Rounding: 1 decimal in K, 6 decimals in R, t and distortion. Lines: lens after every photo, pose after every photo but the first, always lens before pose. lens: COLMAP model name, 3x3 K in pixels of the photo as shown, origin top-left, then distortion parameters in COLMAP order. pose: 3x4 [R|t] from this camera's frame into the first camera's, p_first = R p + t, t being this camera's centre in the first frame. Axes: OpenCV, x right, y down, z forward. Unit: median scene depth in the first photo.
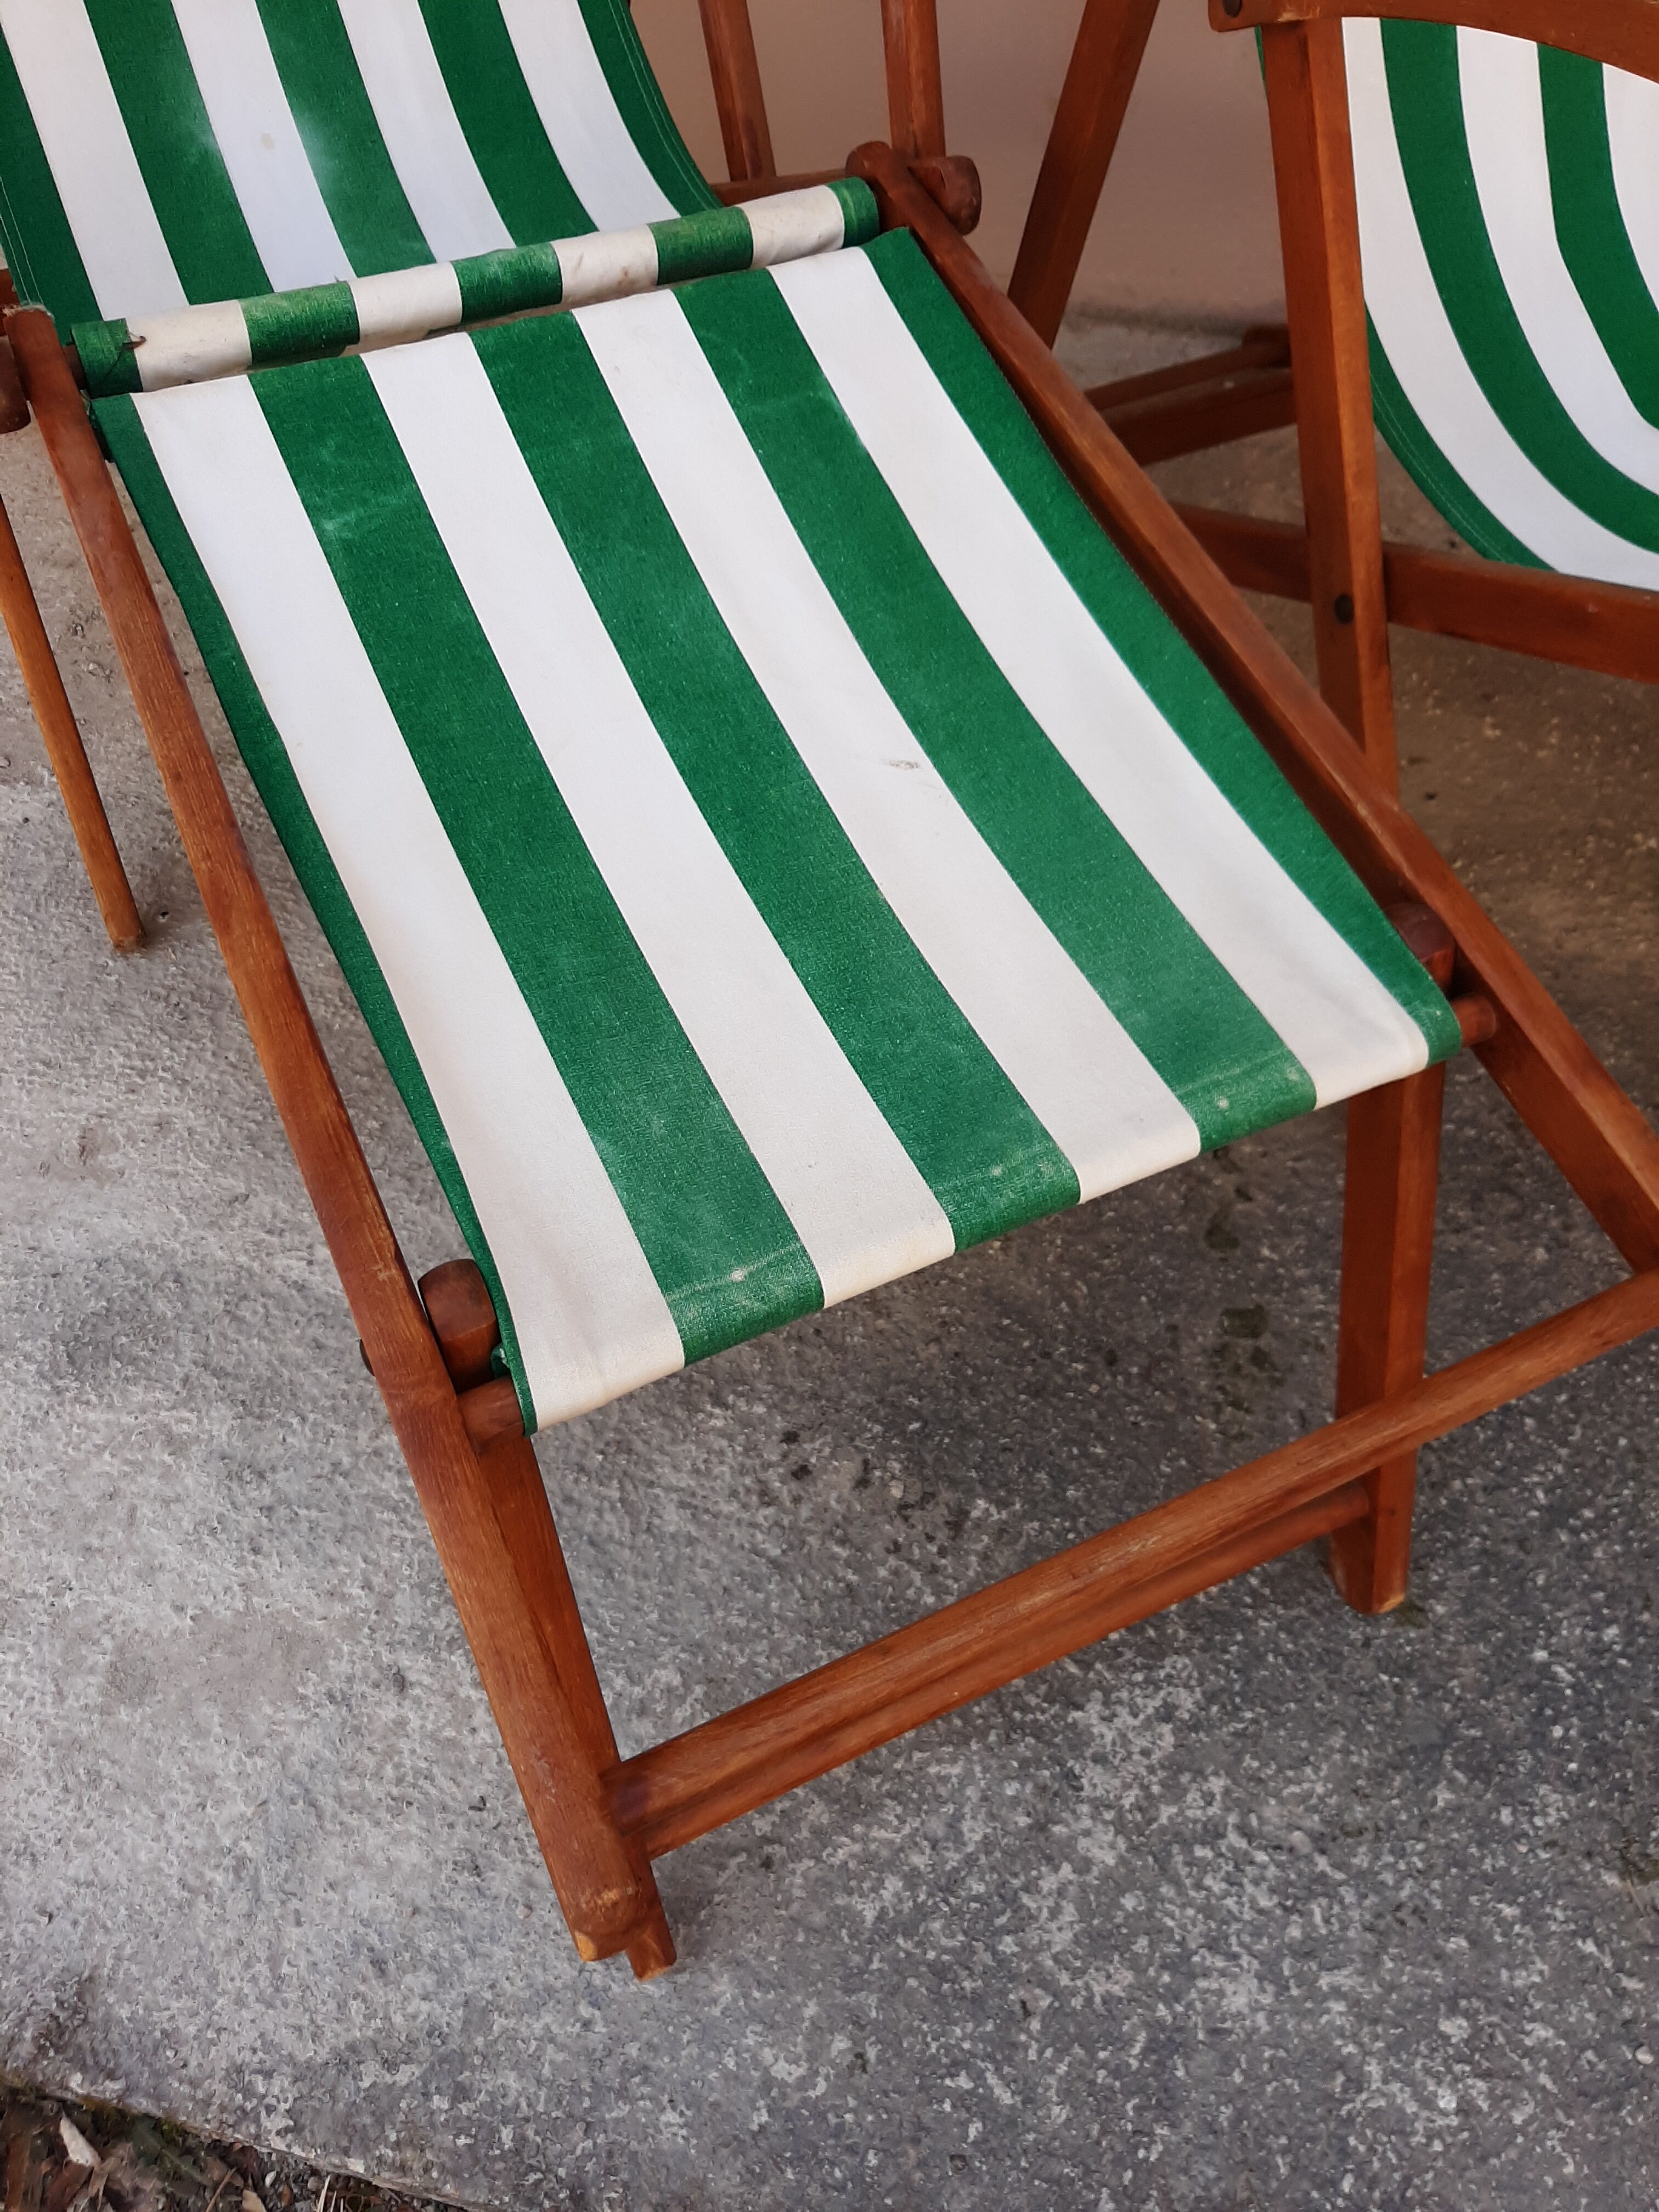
lens RADIAL K [[1659.9, 0, 827.8], [0, 1659.9, 1096.0], [0, 0, 1]] dist [0.064928, -0.142189]
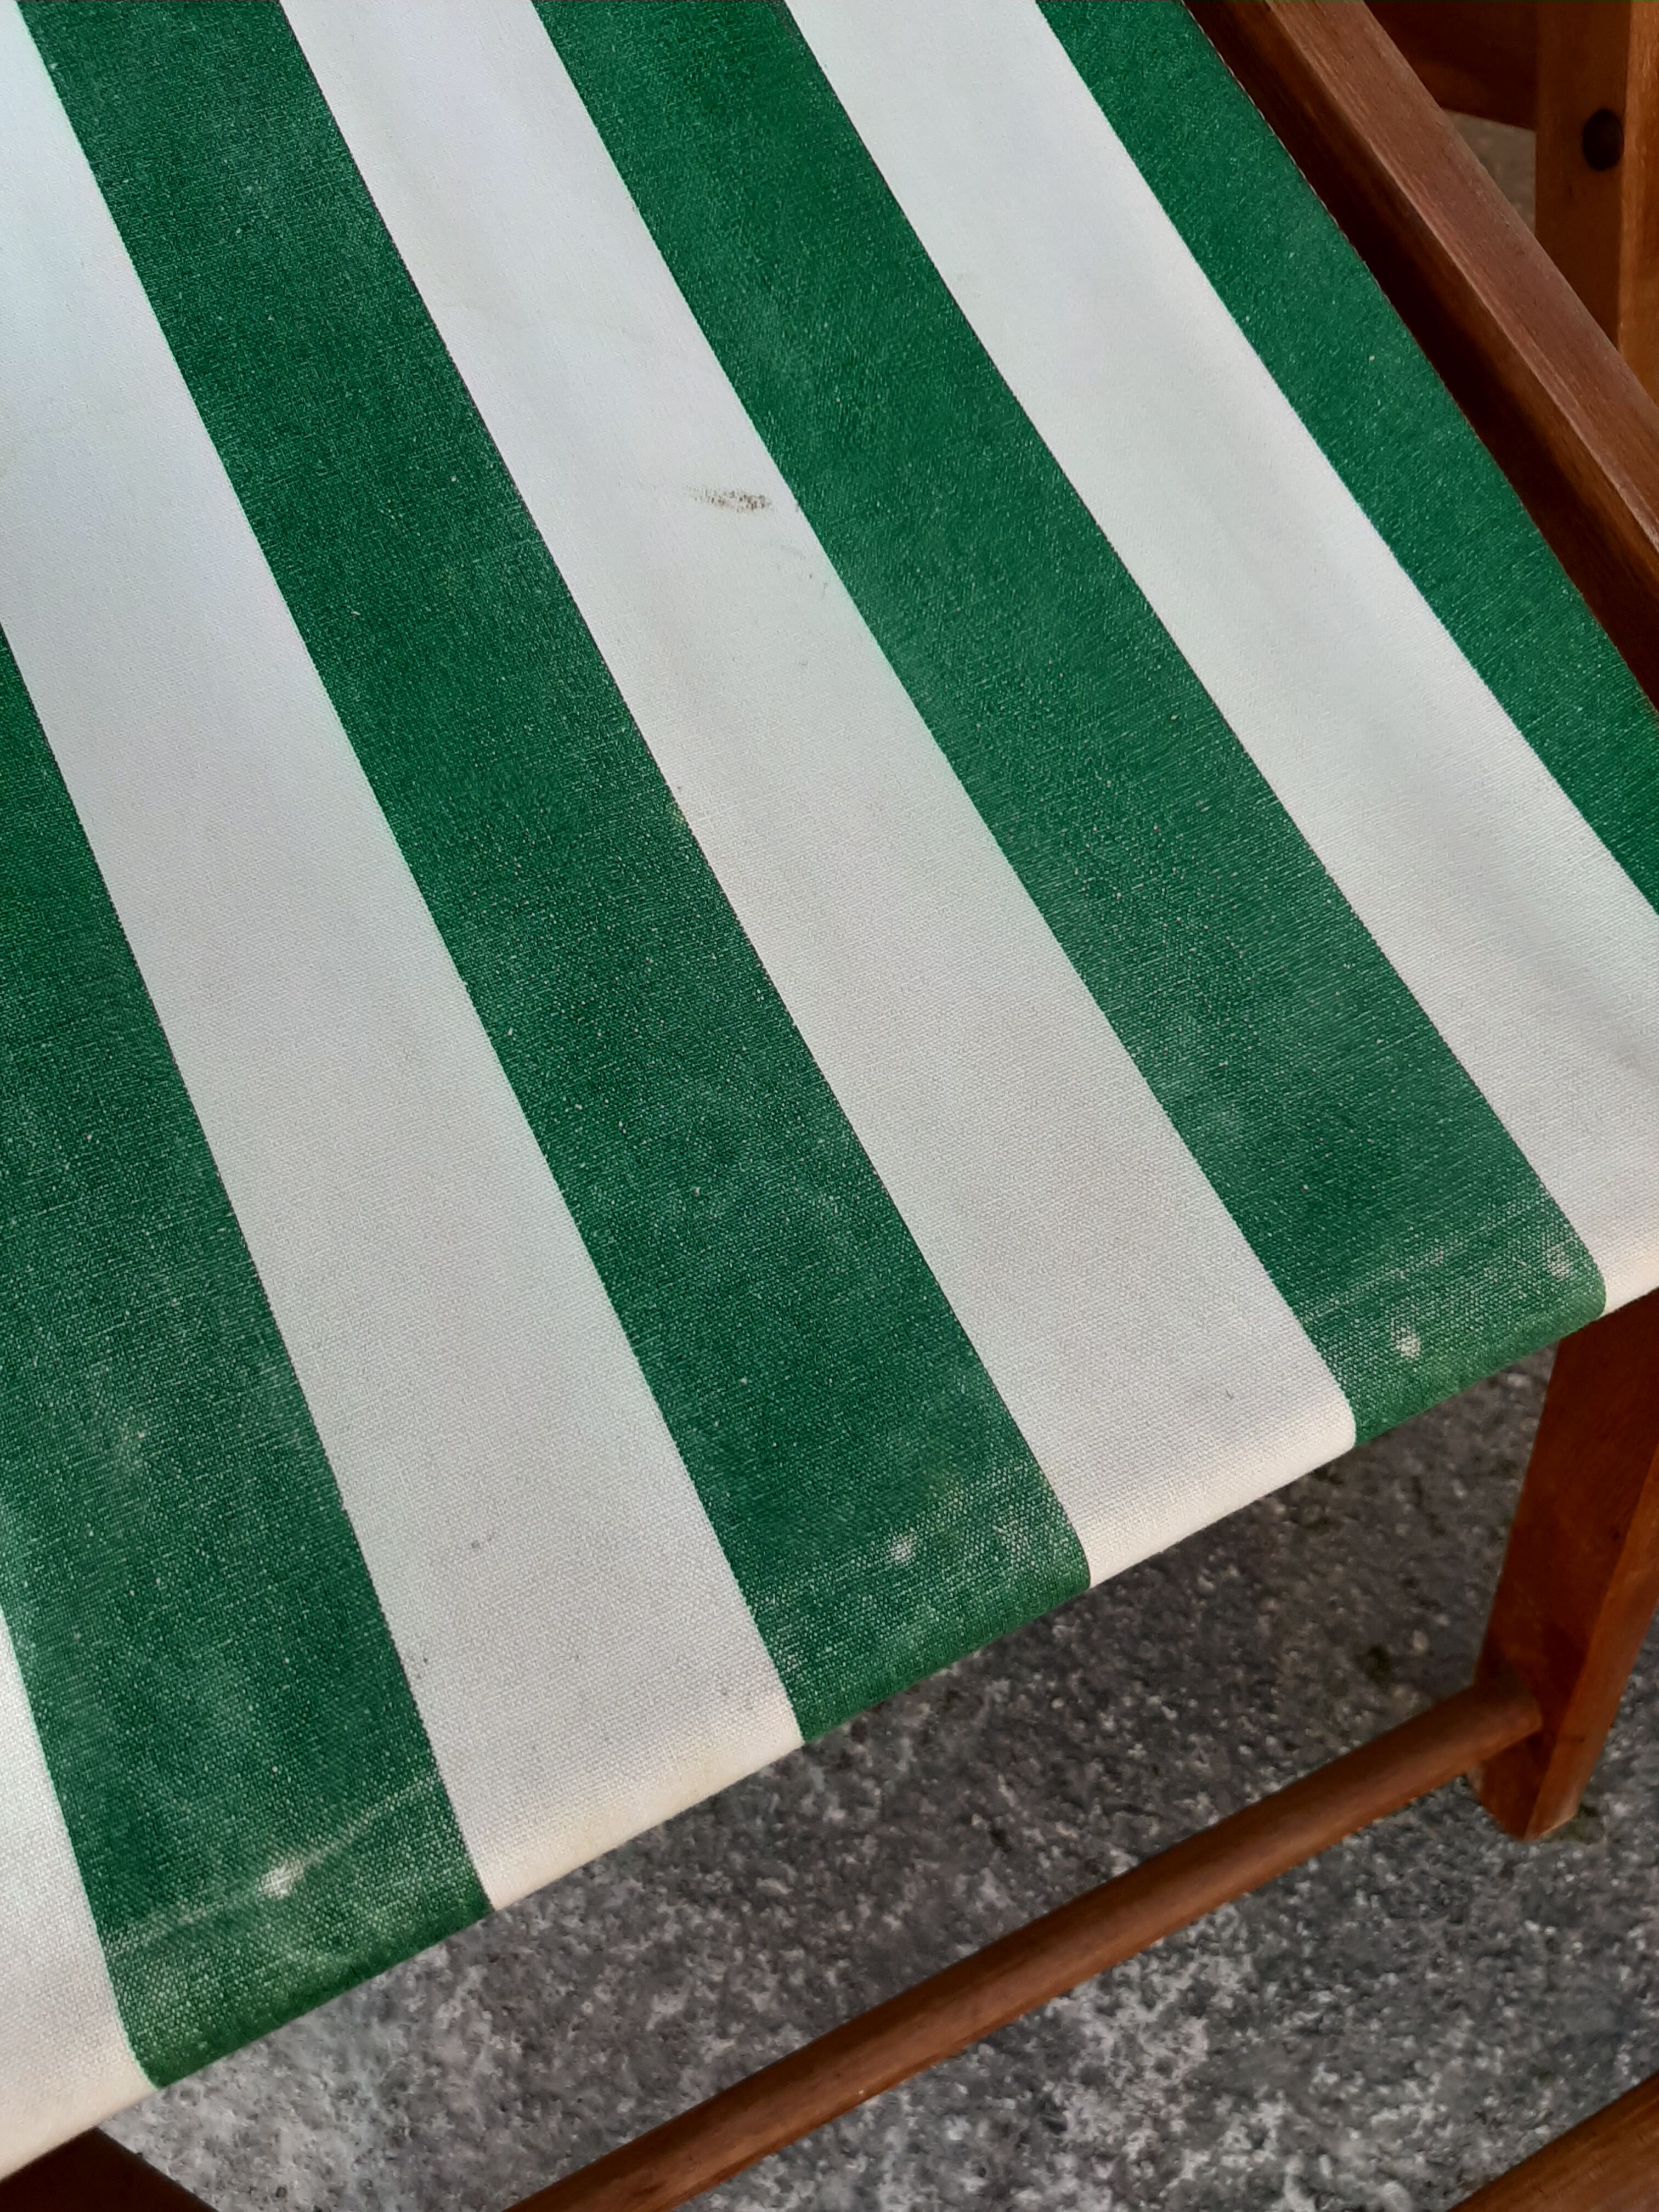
lens RADIAL K [[1730.1, 0, 814.7], [0, 1730.1, 1076.3], [0, 0, 1]] dist [0.064262, -0.129323]
pose [[0.999940, -0.010608, -0.002624, 0.060643], [0.010926, 0.974442, 0.224372, -0.134839], [0.000177, -0.224387, 0.974500, 0.429619]]
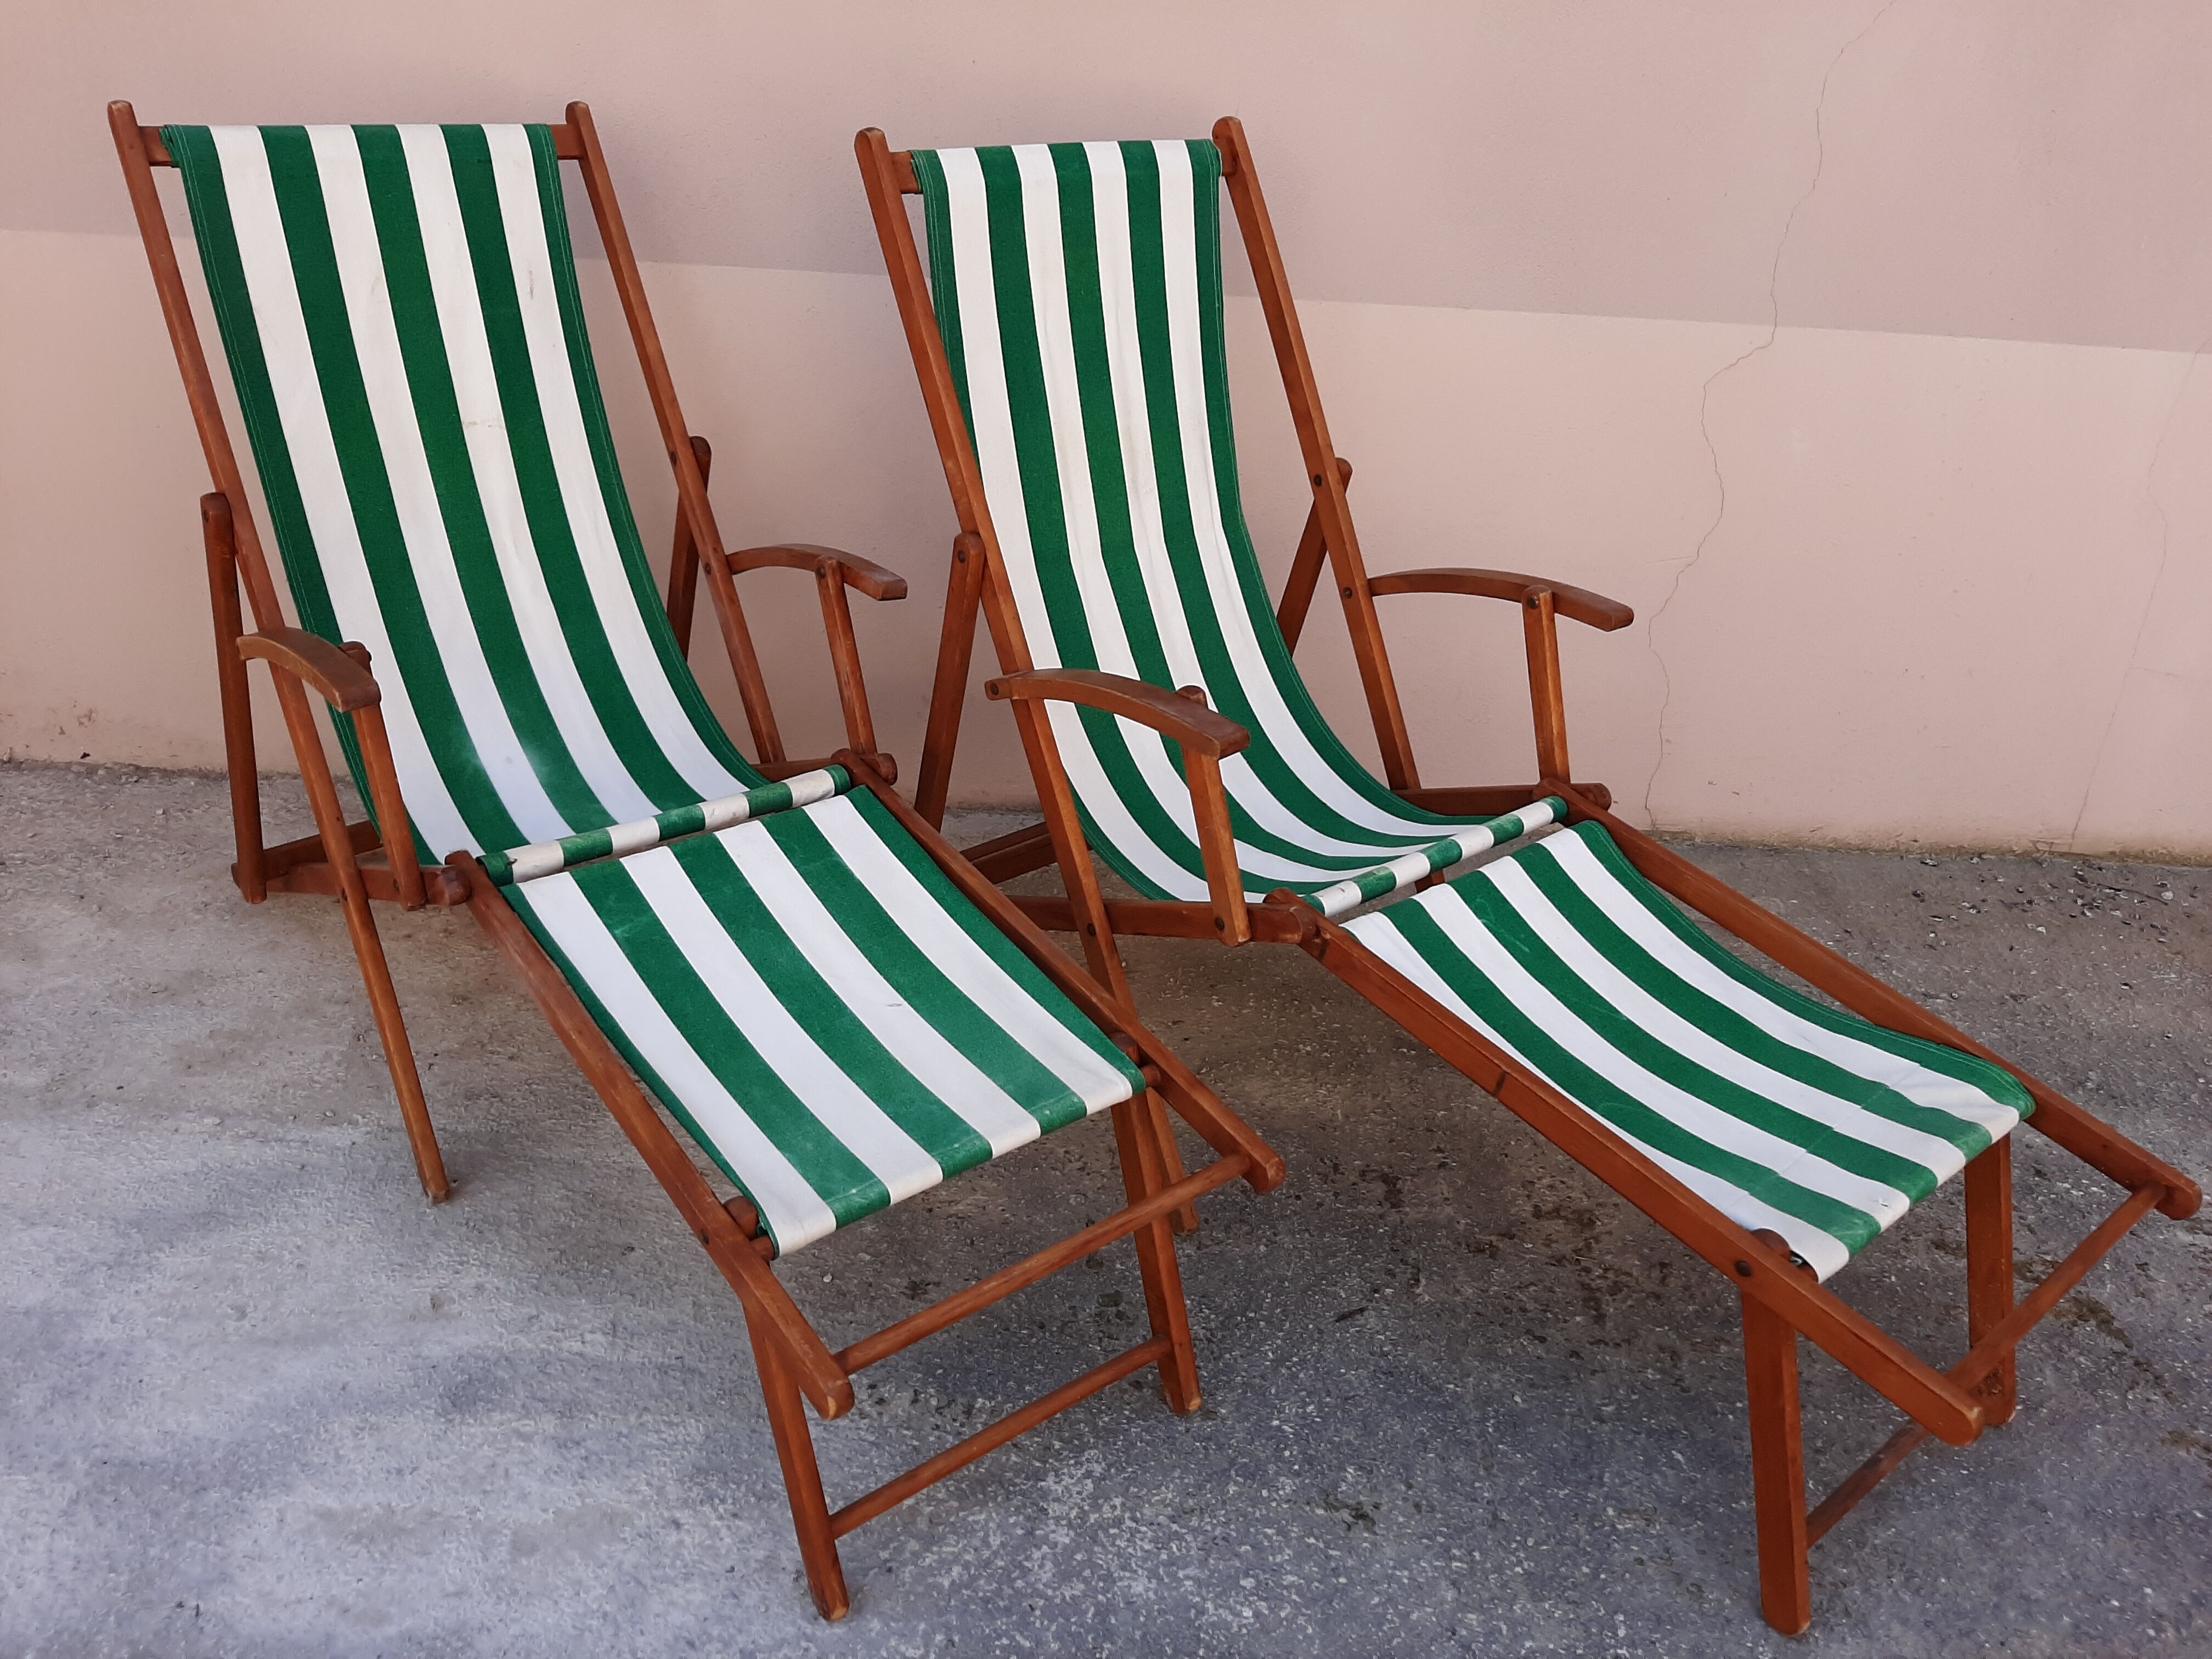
lens RADIAL K [[1621.3, 0, 1042.3], [0, 1621.3, 892.6], [0, 0, 1]] dist [0.038002, -0.086897]
pose [[0.980660, -0.094574, 0.171351, -0.105648], [0.151086, 0.922341, -0.355613, 0.415760], [-0.124412, 0.374624, 0.918792, -0.962479]]
